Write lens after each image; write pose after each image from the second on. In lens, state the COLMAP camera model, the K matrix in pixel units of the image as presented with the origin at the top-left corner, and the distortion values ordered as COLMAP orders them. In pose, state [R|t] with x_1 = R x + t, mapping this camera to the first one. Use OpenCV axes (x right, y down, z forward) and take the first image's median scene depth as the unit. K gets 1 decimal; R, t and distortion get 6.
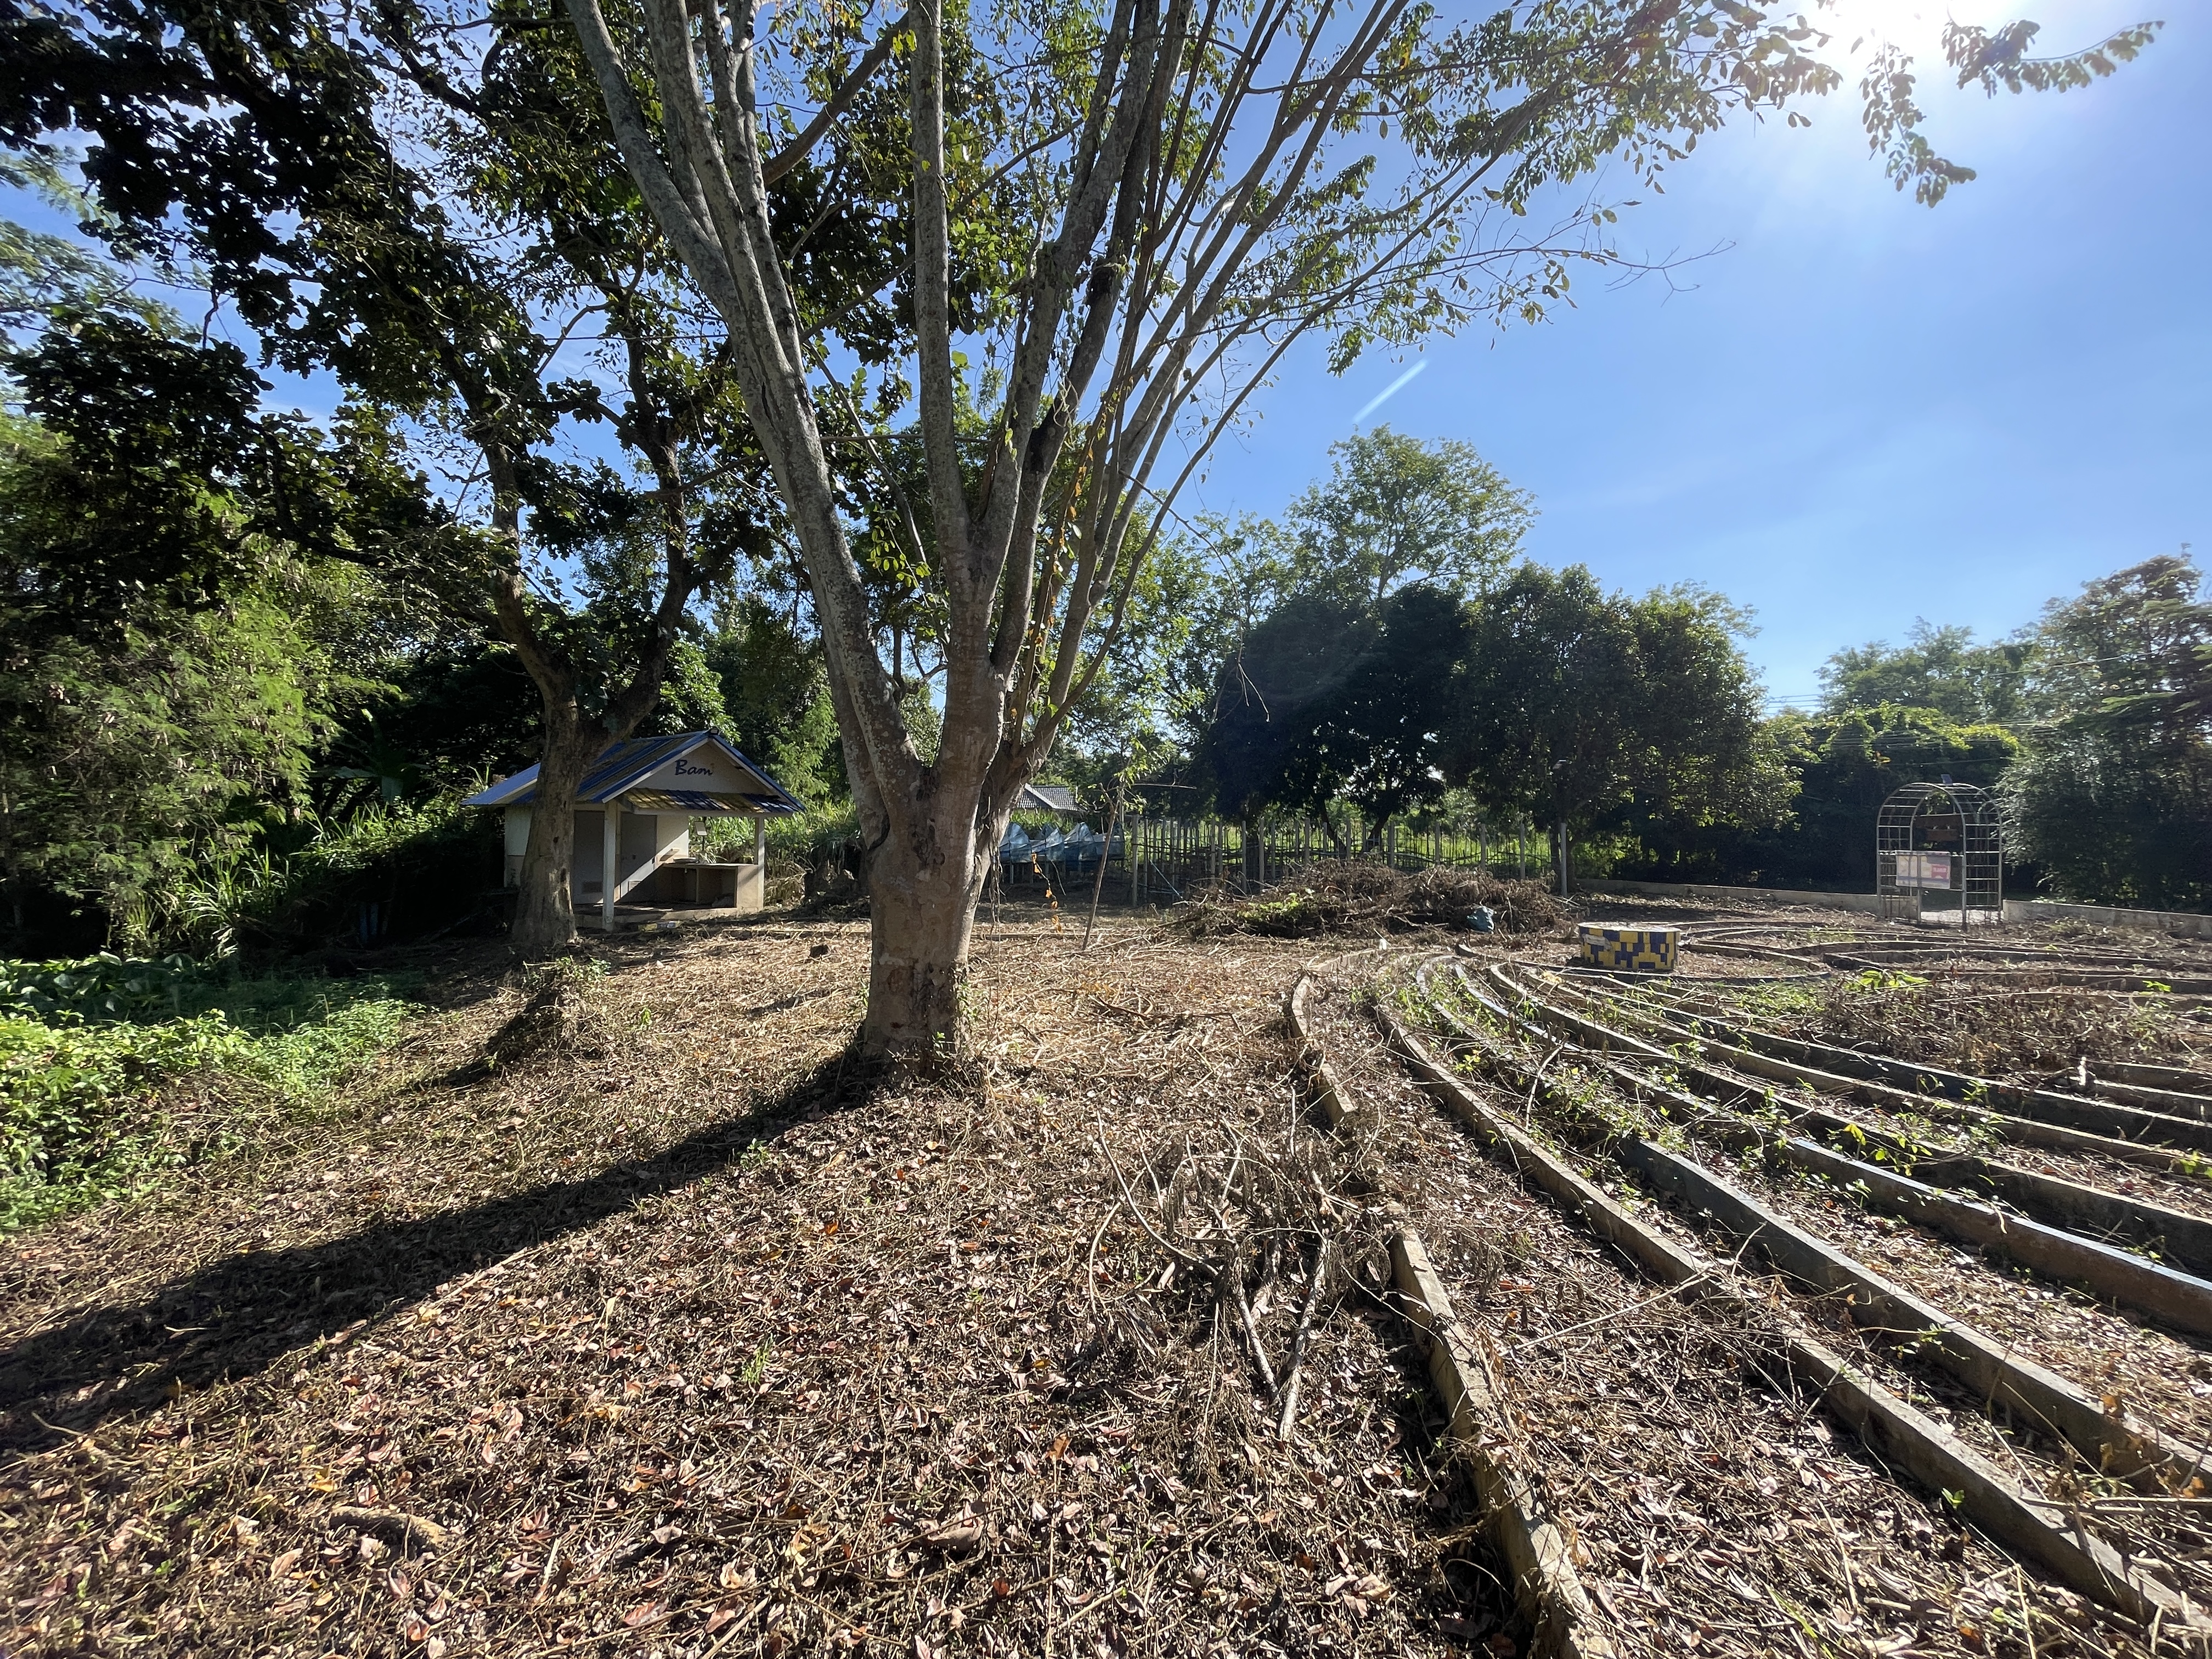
lens RADIAL K [[880.9, 0, 1102.7], [0, 880.9, 817.8], [0, 0, 1]] dist [-0.000245, -0.000130]
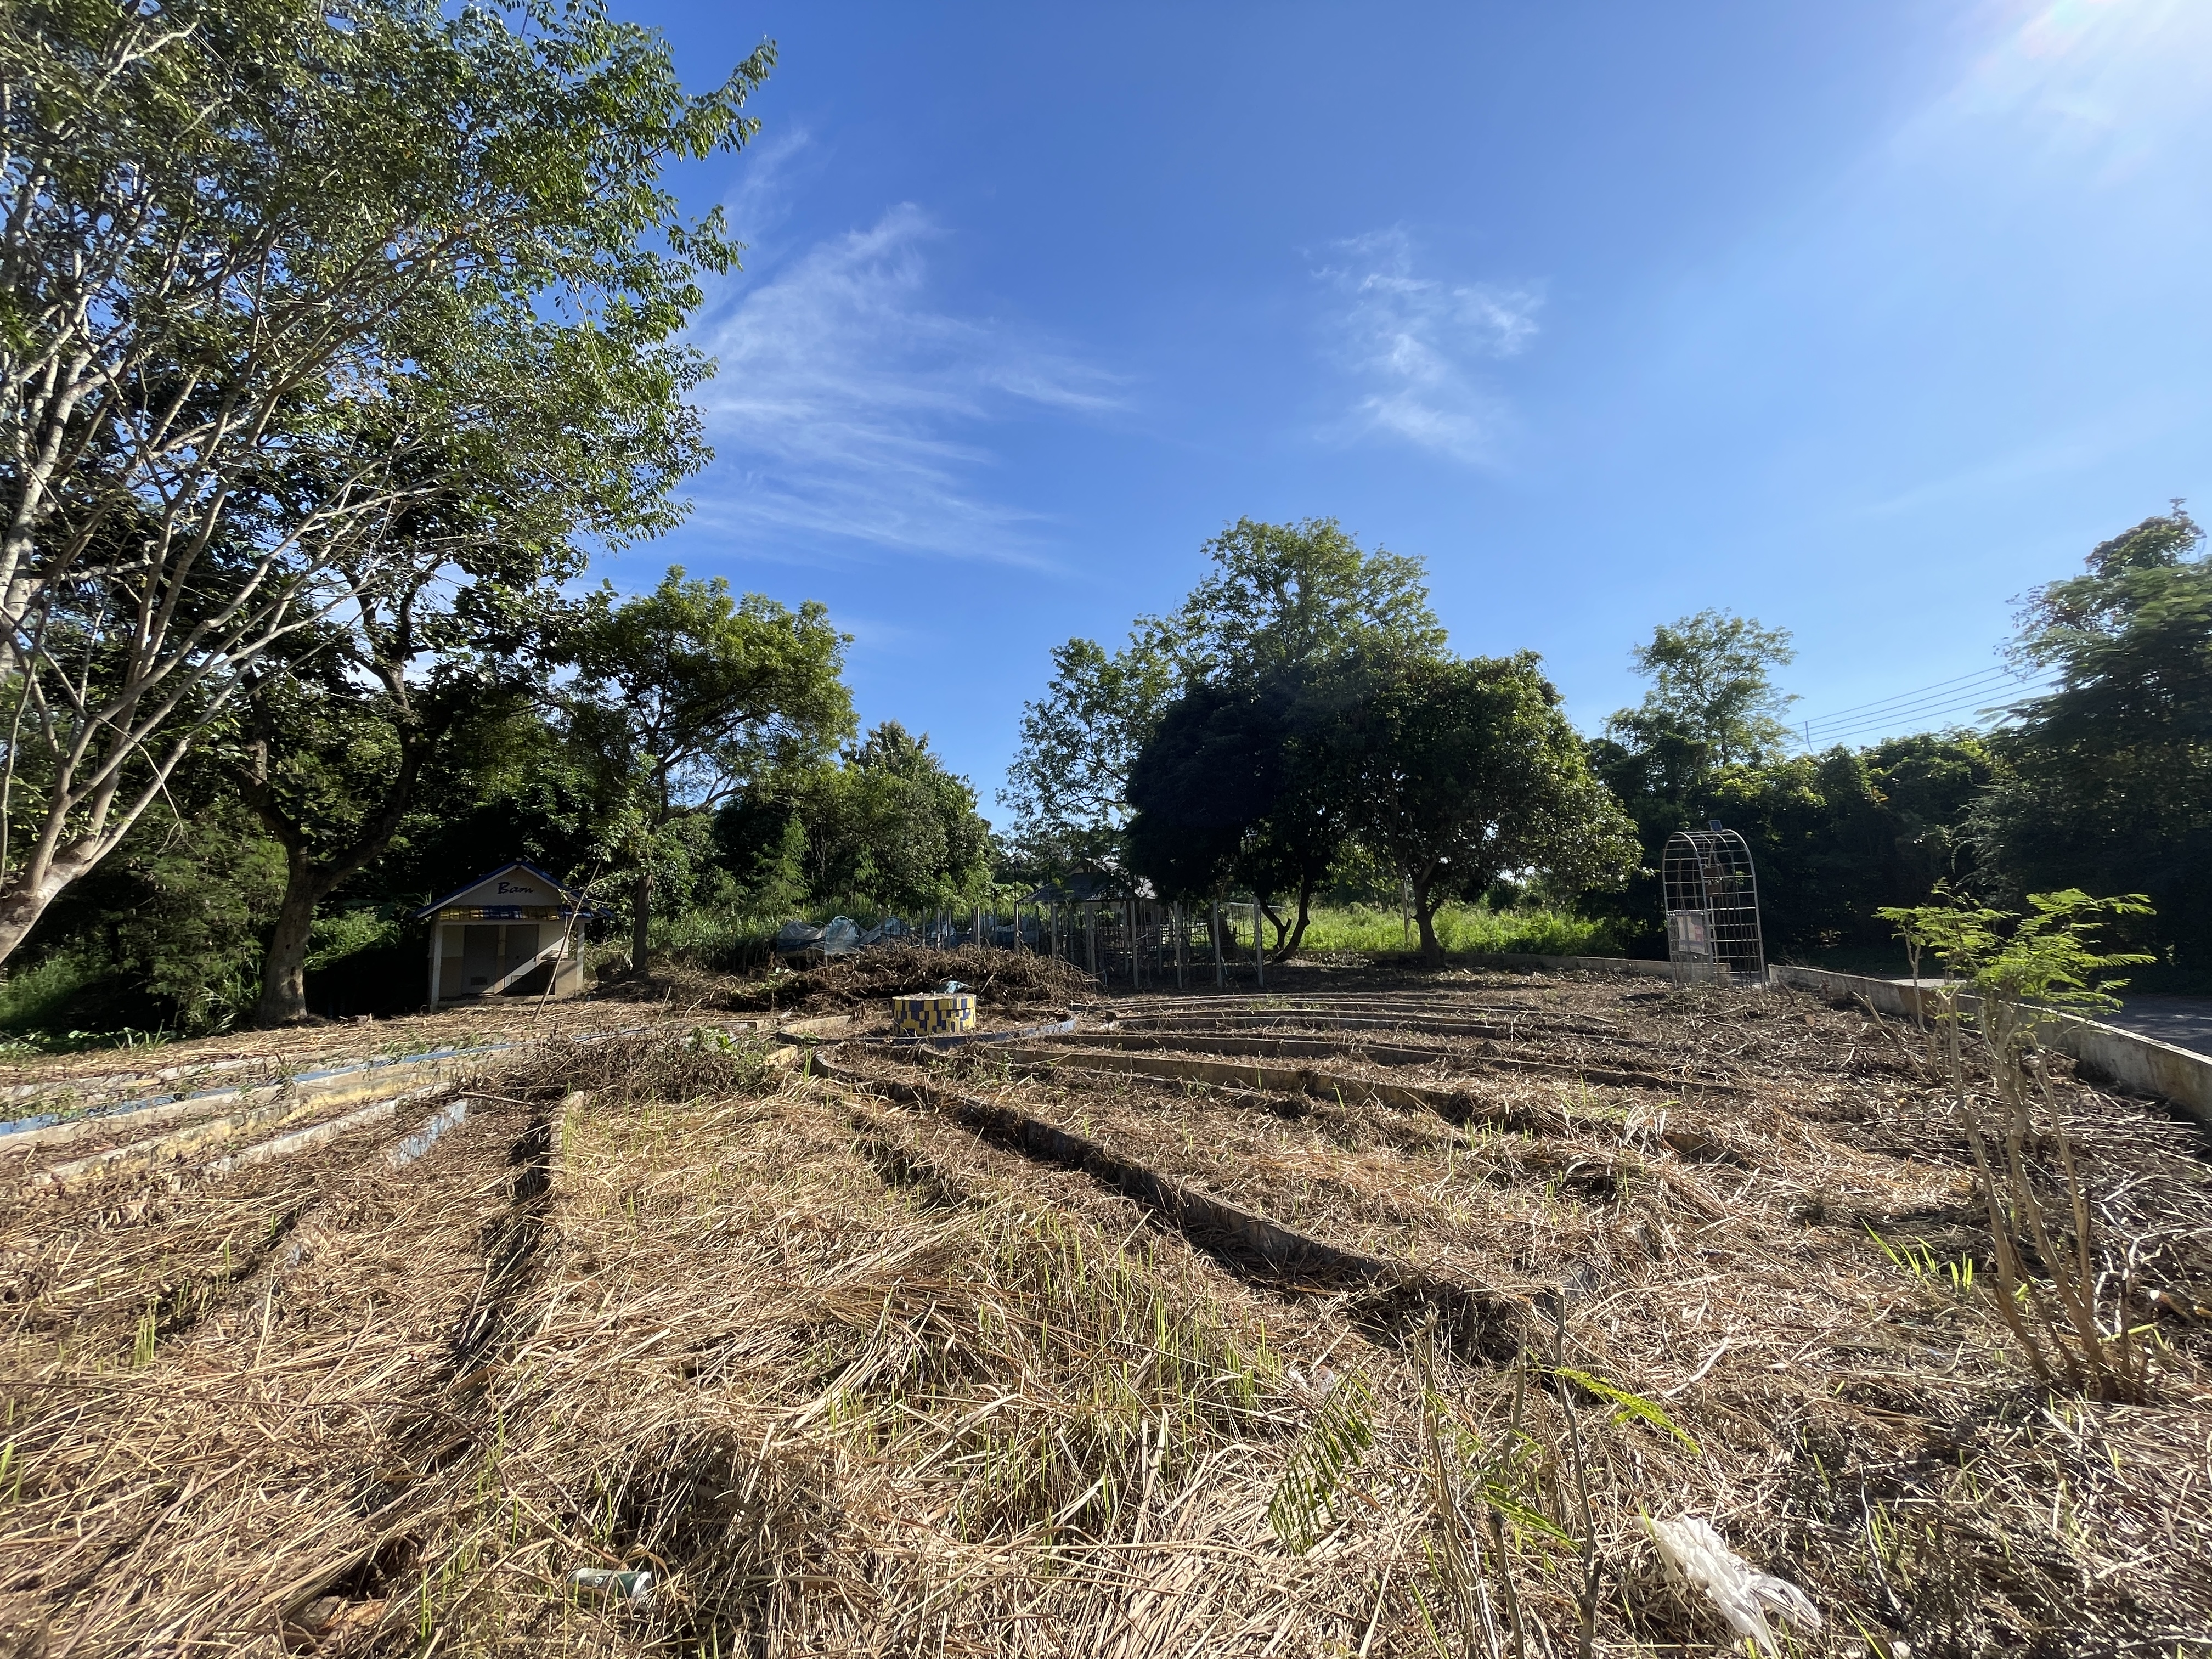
lens RADIAL K [[880.9, 0, 1102.7], [0, 880.9, 817.8], [0, 0, 1]] dist [-0.000245, -0.000130]
pose [[0.951846, -0.073354, -0.297671, 0.718035], [0.042778, 0.993234, -0.107969, 0.018533], [0.303577, 0.090036, 0.948543, -0.010517]]
